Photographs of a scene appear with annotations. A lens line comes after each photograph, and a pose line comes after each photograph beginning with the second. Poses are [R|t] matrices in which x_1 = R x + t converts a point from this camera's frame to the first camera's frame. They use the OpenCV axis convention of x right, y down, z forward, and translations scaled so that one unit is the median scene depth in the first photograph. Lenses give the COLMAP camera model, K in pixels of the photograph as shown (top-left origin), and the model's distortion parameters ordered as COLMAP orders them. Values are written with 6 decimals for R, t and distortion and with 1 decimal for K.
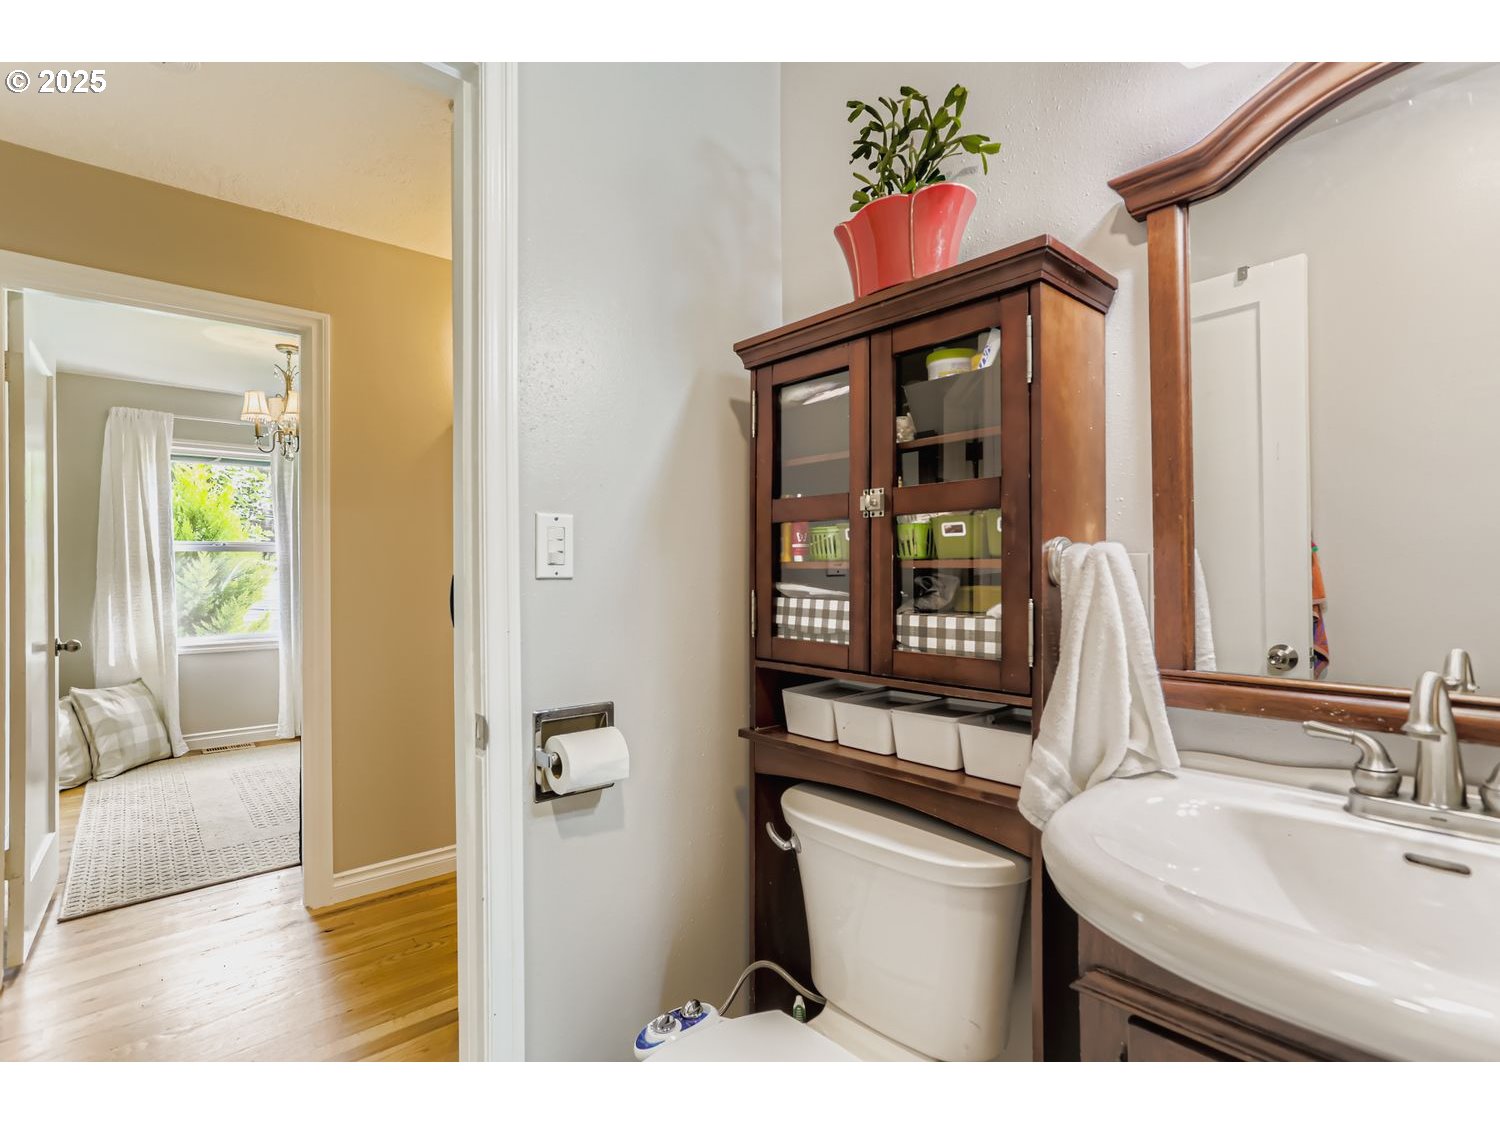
lens RADIAL K [[723.9, 0, 749.8], [0, 723.9, 573.2], [0, 0, 1]] dist [-0.003324, -0.000140]
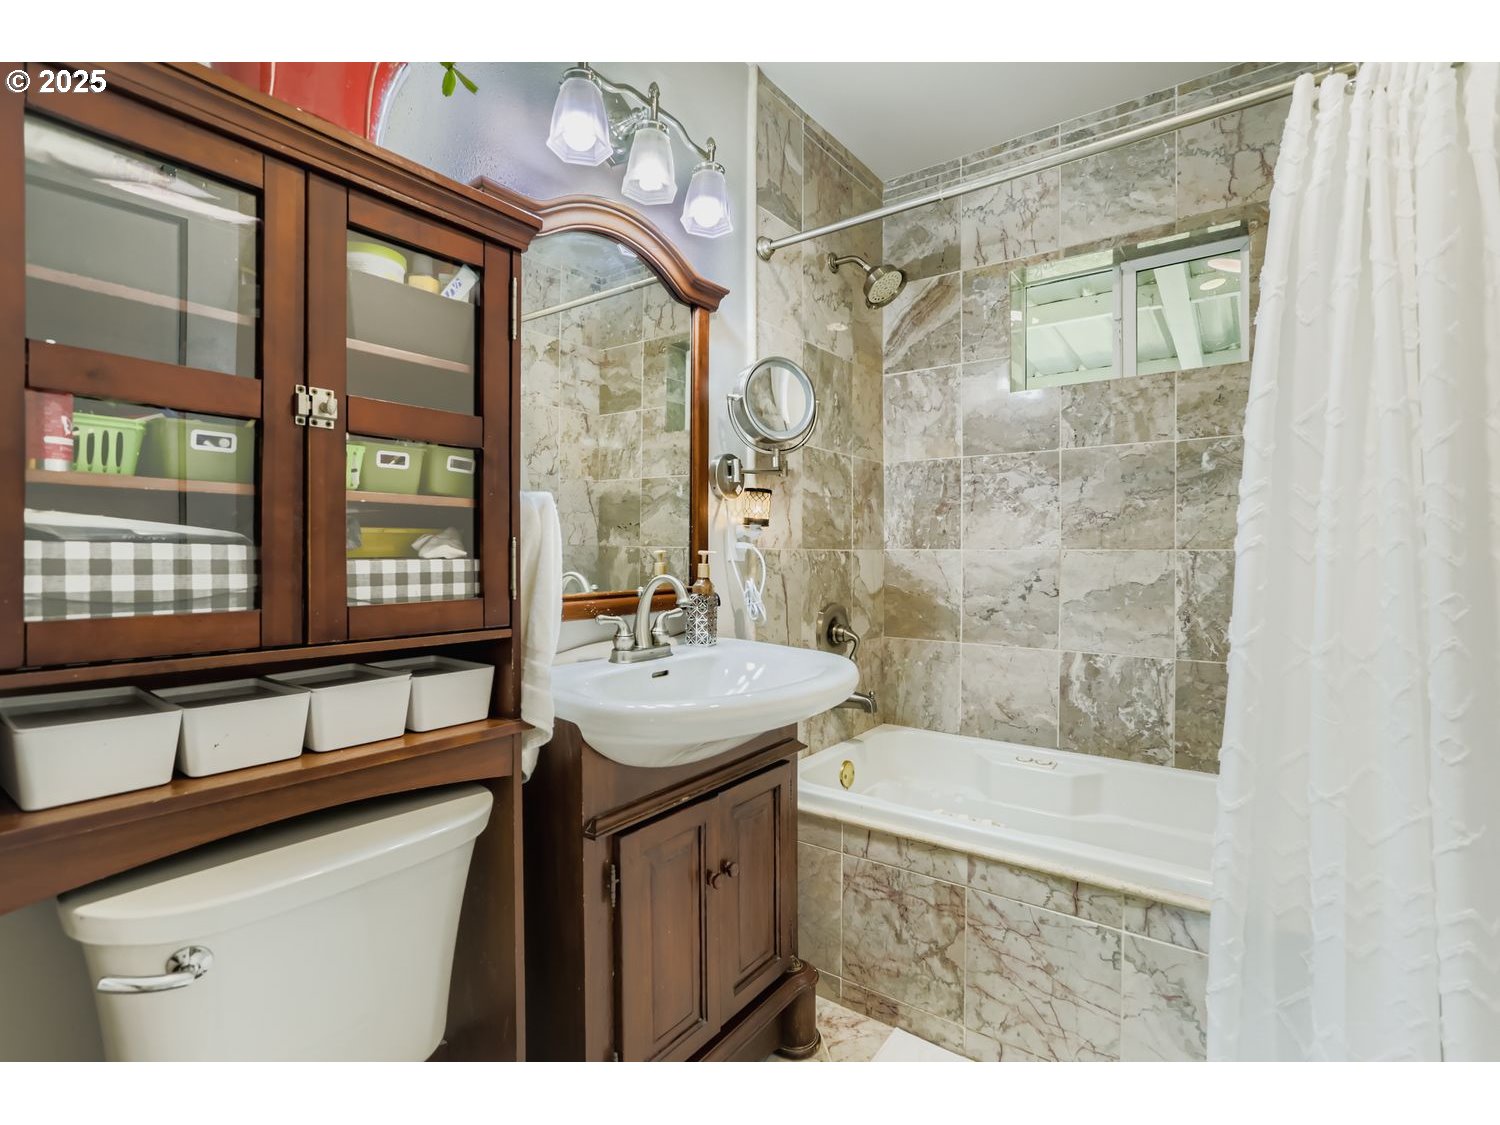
lens RADIAL K [[723.9, 0, 749.8], [0, 723.9, 552.8], [0, 0, 1]] dist [-0.003324, -0.000140]
pose [[-0.206923, -0.002411, 0.978354, -0.612288], [-0.004211, 0.999990, 0.001573, 0.044291], [-0.978348, -0.003794, -0.206931, 0.706722]]
